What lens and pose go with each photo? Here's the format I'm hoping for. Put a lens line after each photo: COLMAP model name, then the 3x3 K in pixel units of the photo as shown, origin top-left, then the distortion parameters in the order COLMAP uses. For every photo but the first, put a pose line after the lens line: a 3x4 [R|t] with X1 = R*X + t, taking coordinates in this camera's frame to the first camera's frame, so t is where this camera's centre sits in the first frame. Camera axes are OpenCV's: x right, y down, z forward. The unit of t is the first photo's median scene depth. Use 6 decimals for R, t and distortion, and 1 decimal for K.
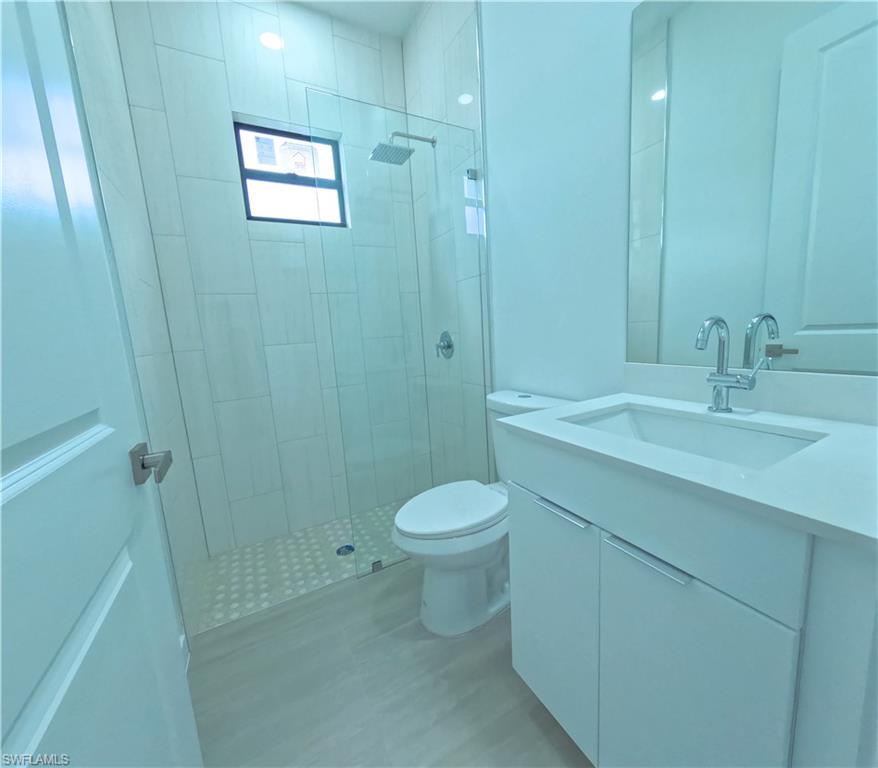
lens RADIAL K [[356.9, 0, 439.0], [0, 356.9, 384.0], [0, 0, 1]] dist [0.000352, -0.000401]
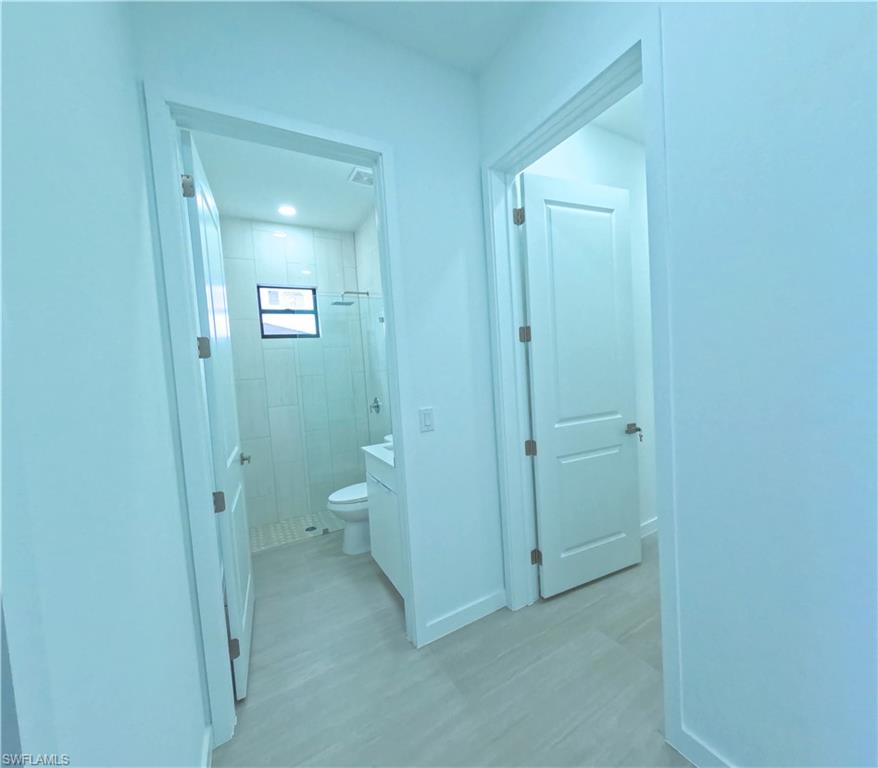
lens RADIAL K [[356.9, 0, 439.0], [0, 356.9, 384.0], [0, 0, 1]] dist [0.000352, -0.000401]
pose [[0.999954, -0.000091, 0.009566, 0.321522], [0.001003, 0.995443, -0.095357, -0.054935], [-0.009513, 0.095362, 0.995397, -0.738782]]
